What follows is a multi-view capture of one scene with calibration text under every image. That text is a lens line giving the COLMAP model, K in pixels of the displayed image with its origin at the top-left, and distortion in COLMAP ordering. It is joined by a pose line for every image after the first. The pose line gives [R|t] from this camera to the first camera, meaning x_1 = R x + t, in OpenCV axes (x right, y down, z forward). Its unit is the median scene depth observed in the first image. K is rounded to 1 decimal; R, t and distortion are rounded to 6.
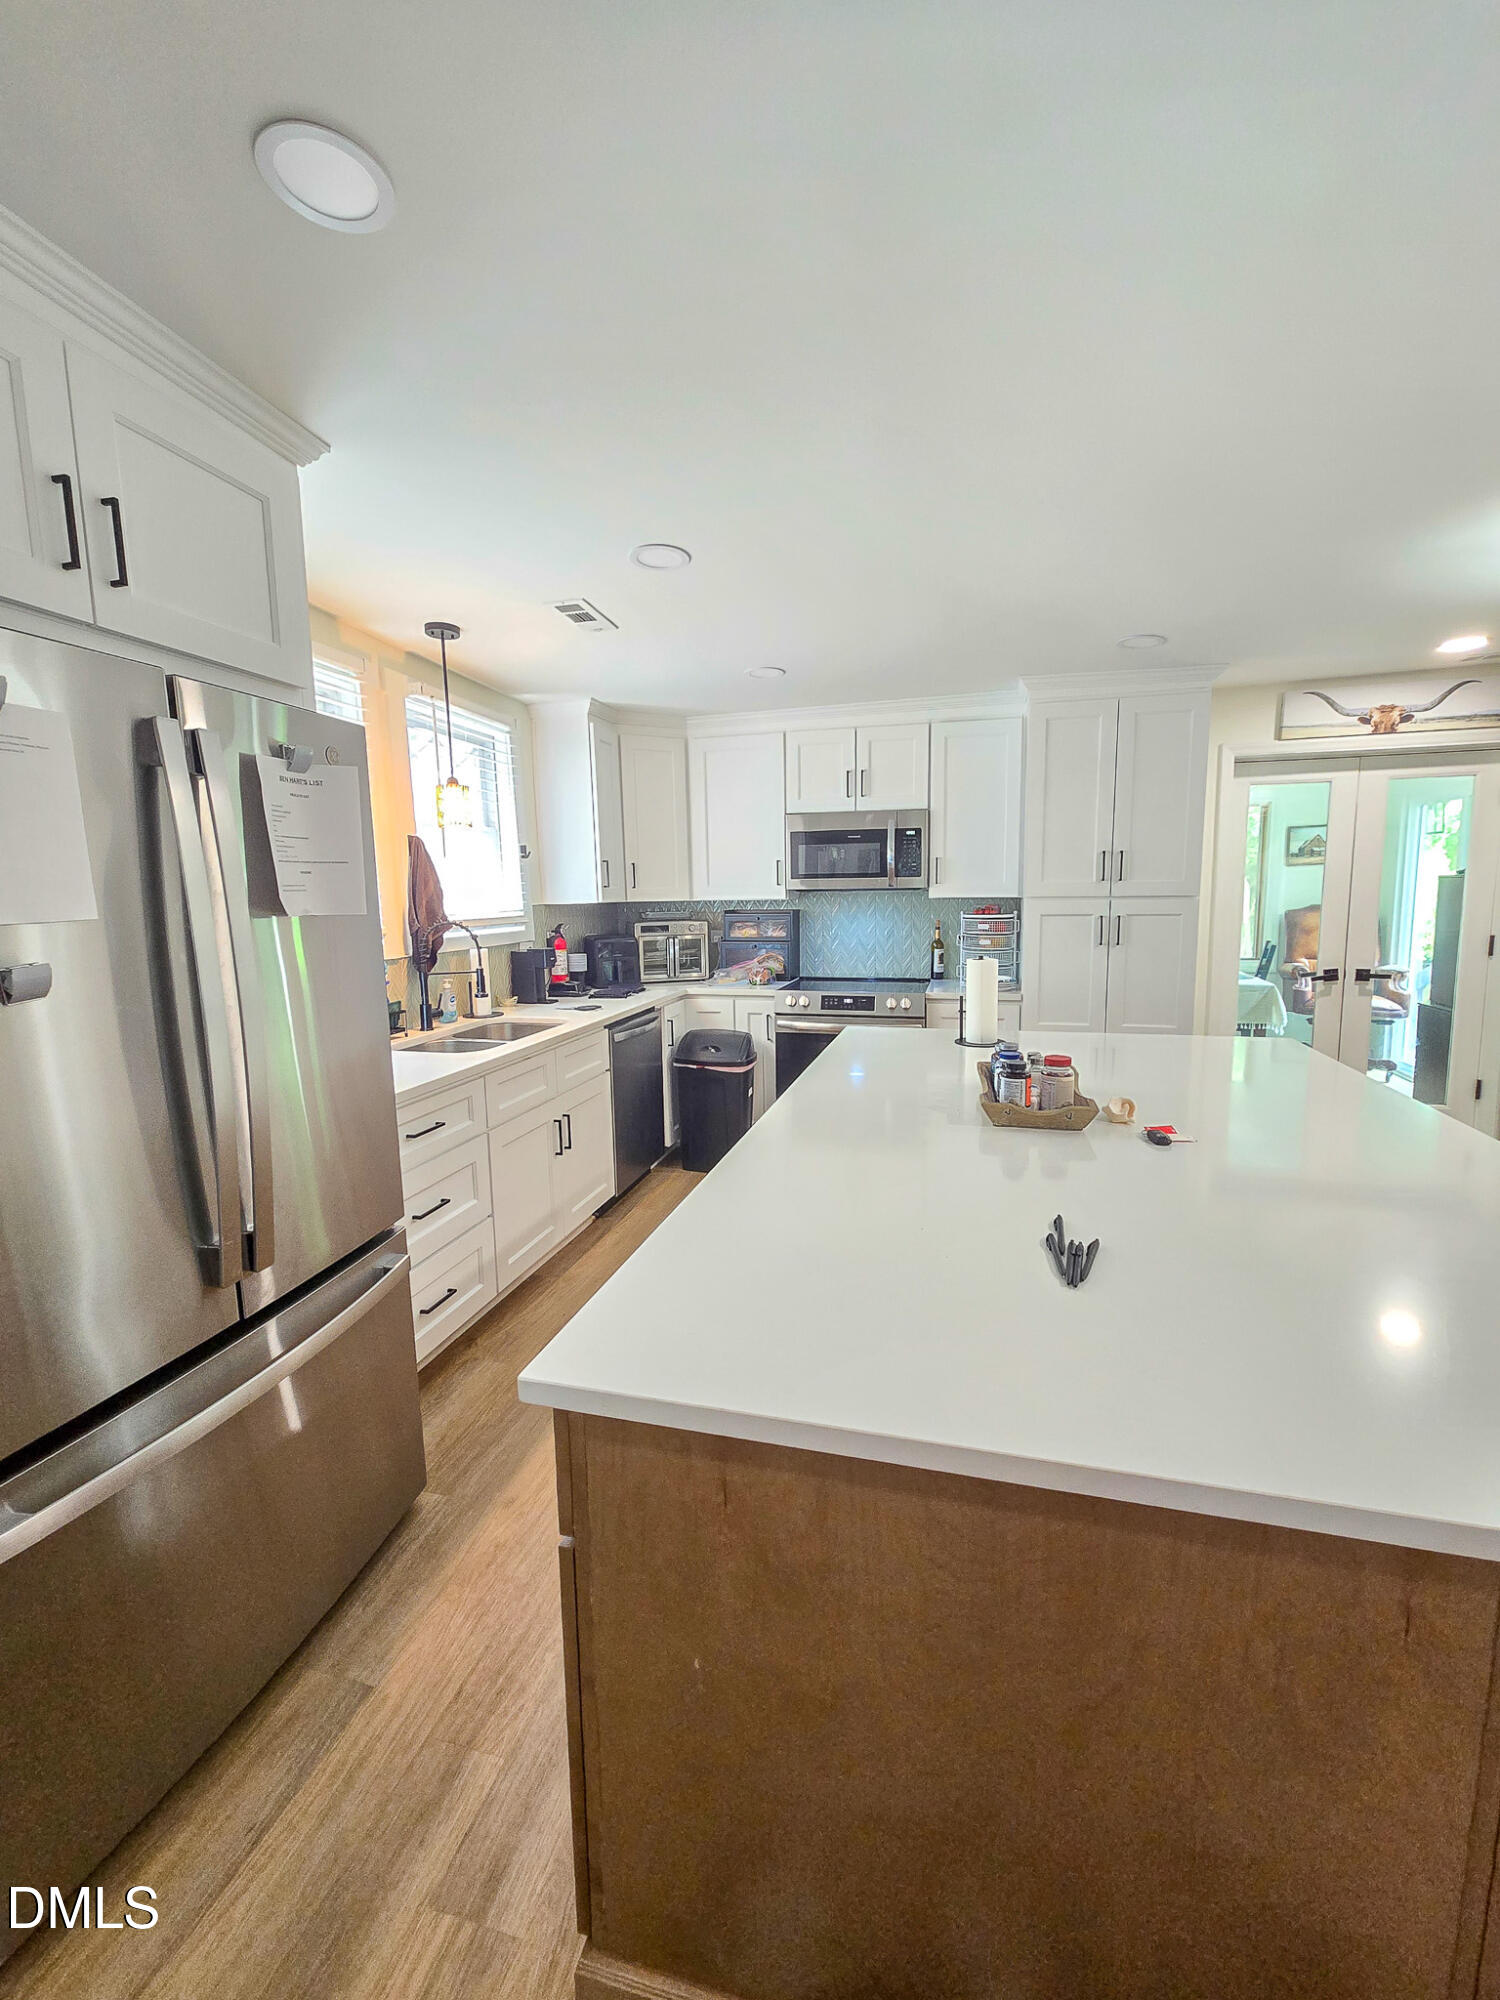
lens RADIAL K [[817.0, 0, 759.6], [0, 817.0, 997.3], [0, 0, 1]] dist [-0.000428, -0.000102]
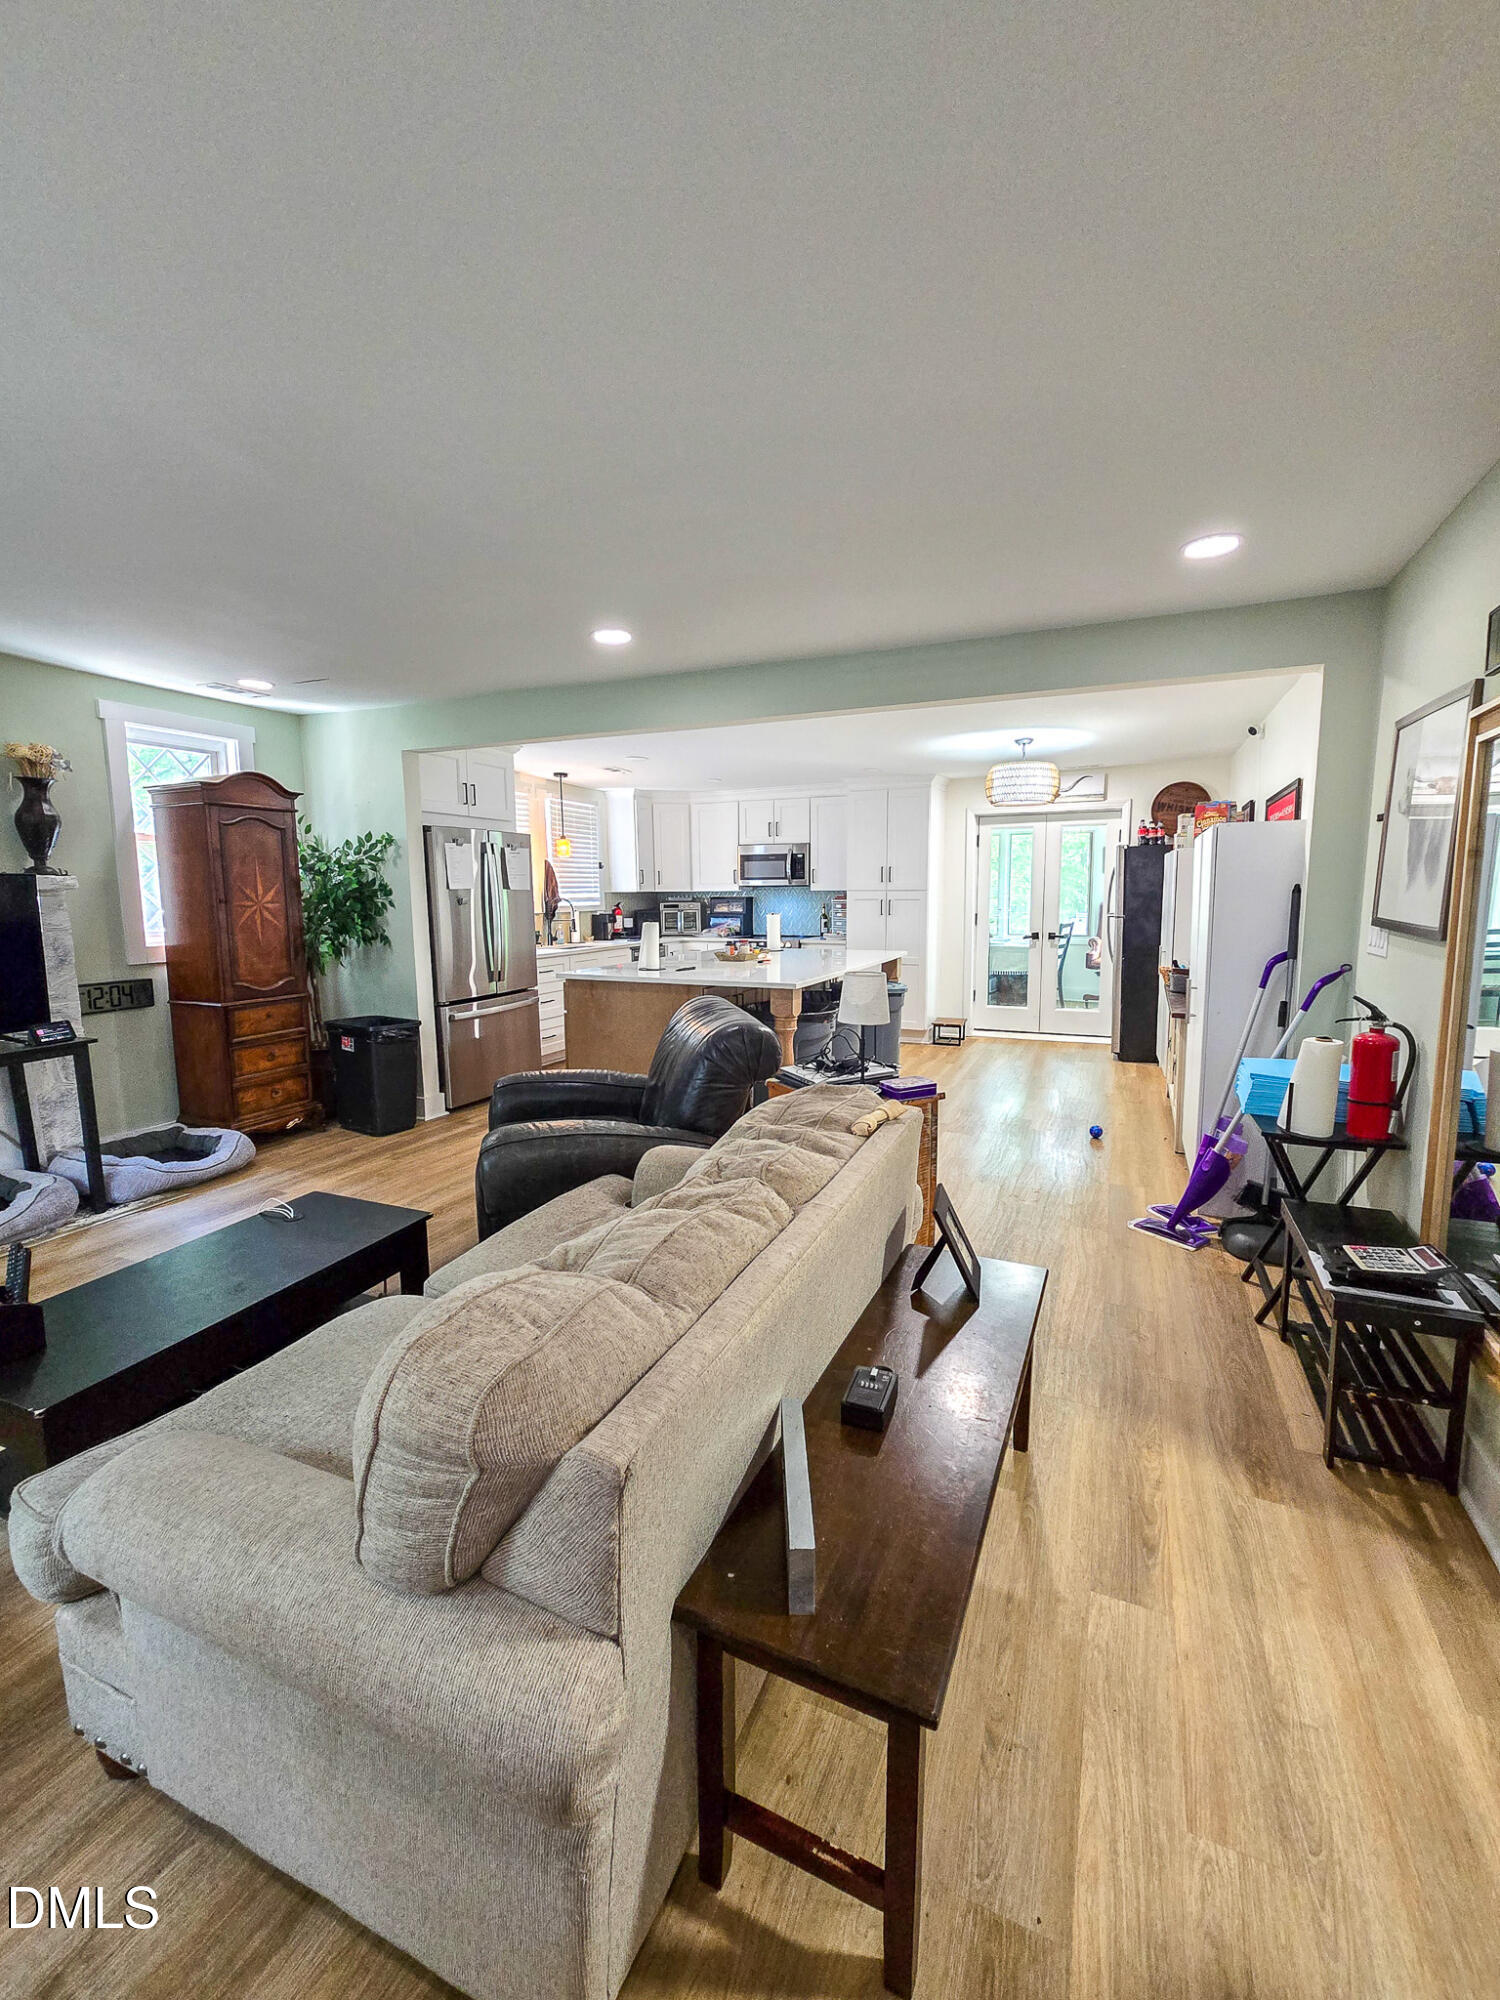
lens RADIAL K [[817.0, 0, 759.6], [0, 817.0, 997.3], [0, 0, 1]] dist [-0.000428, -0.000102]
pose [[0.986926, 0.028747, -0.158589, 0.418697], [-0.028687, 0.999585, 0.002663, 0.127321], [0.158600, 0.001921, 0.987341, -0.908661]]
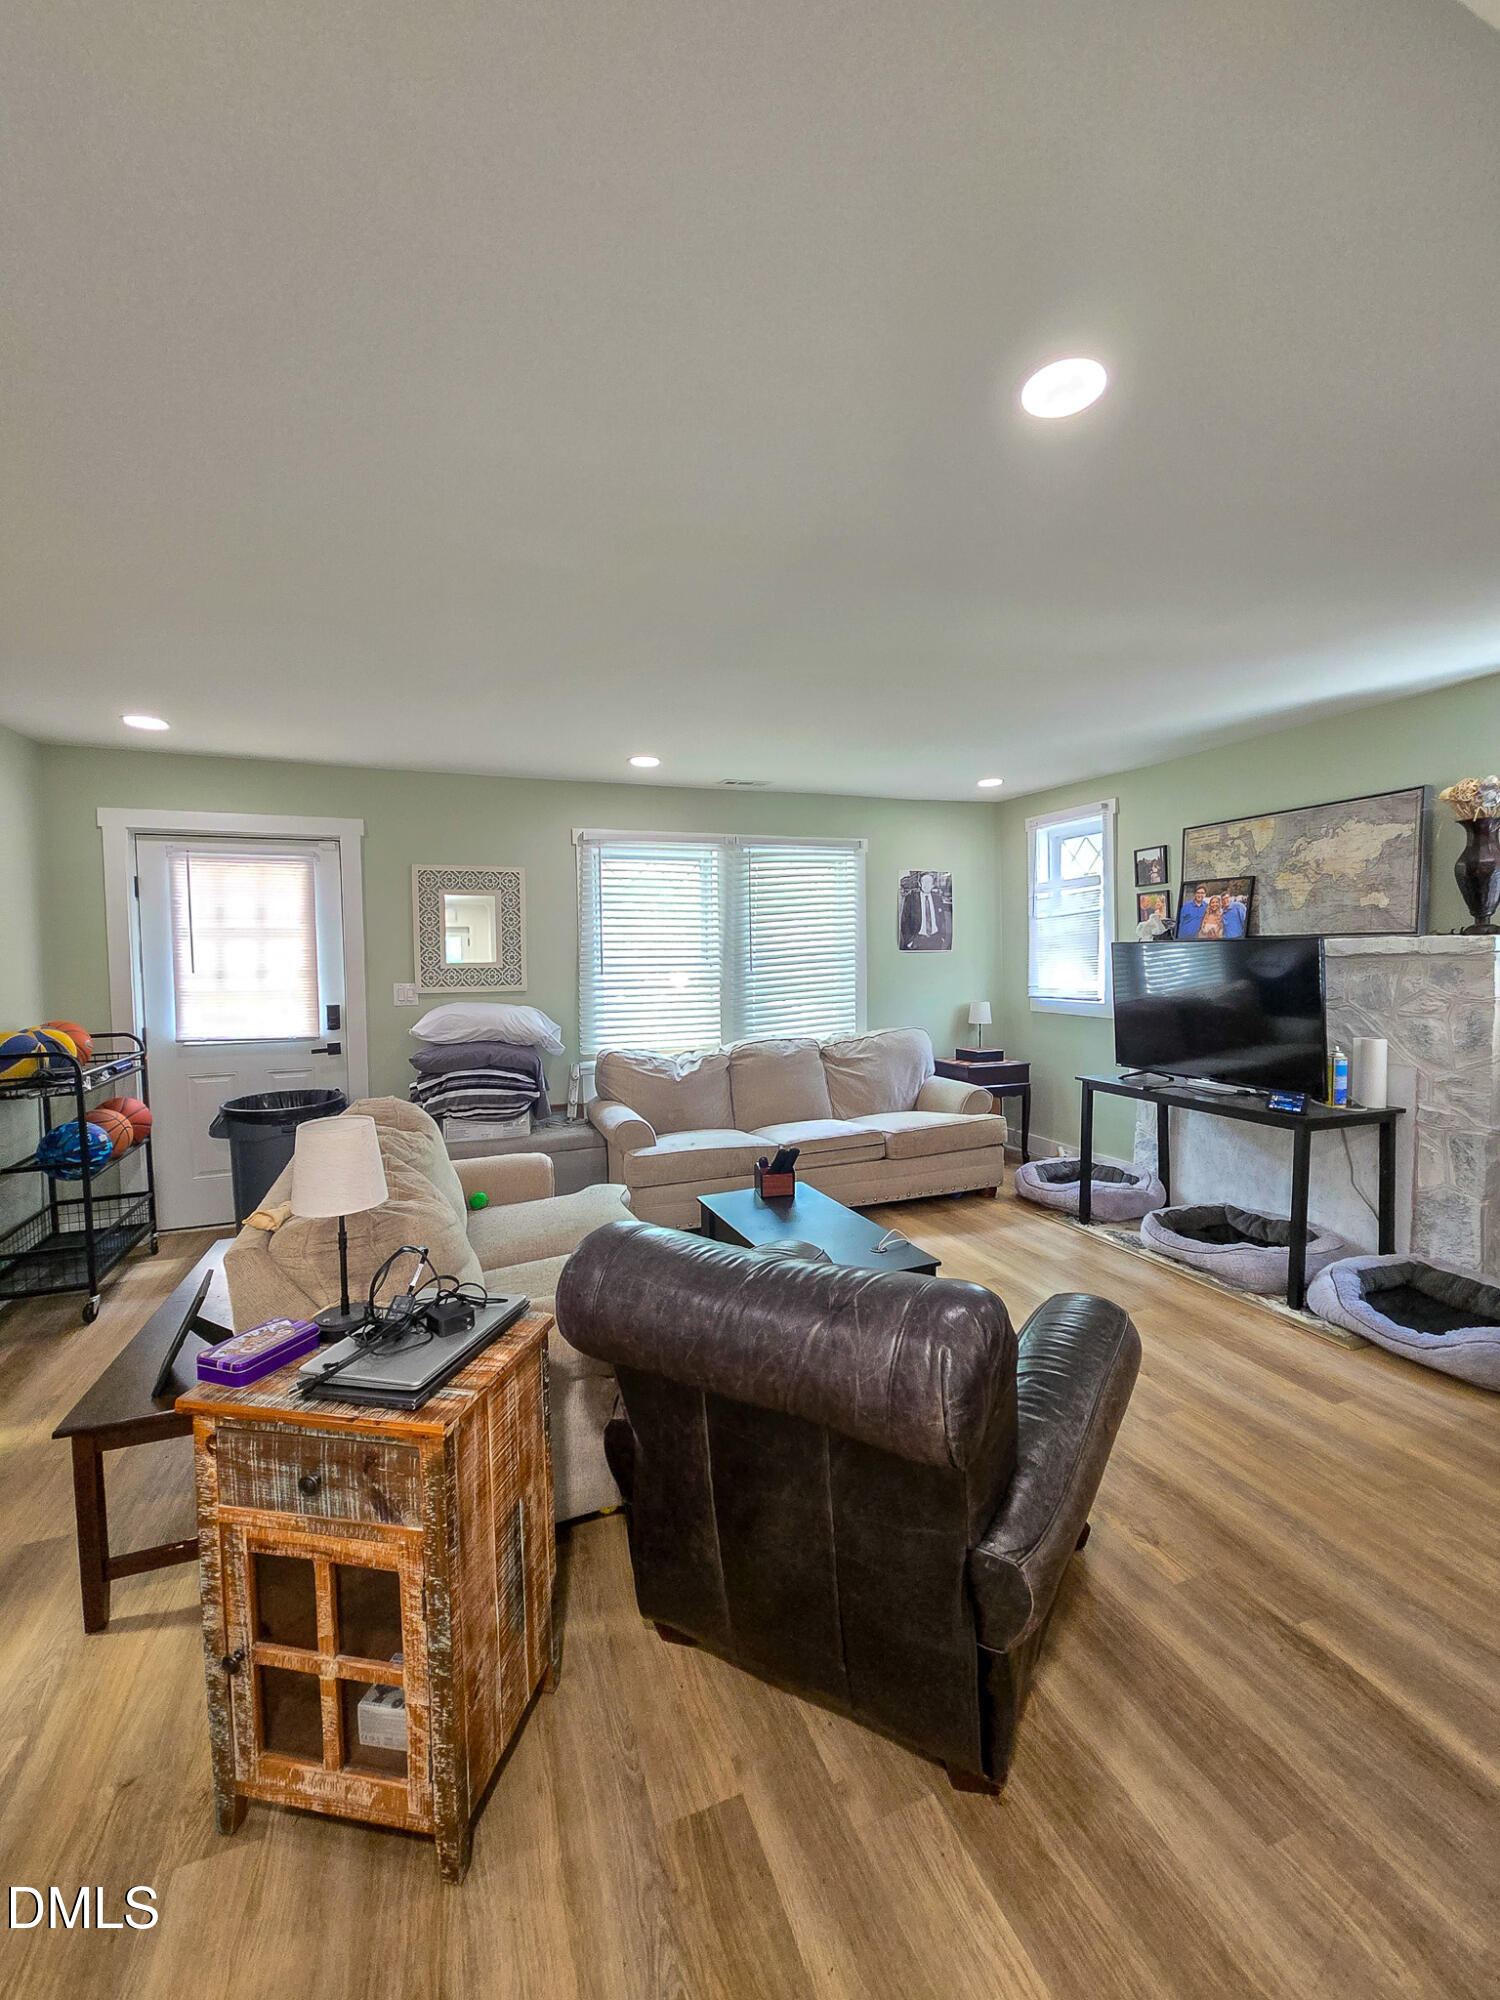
lens RADIAL K [[817.0, 0, 759.6], [0, 817.0, 997.3], [0, 0, 1]] dist [-0.000428, -0.000102]
pose [[-0.810320, 0.056967, -0.583211, 0.455097], [-0.058460, 0.982439, 0.177187, -0.026423], [0.583064, 0.177672, -0.792761, 0.114726]]
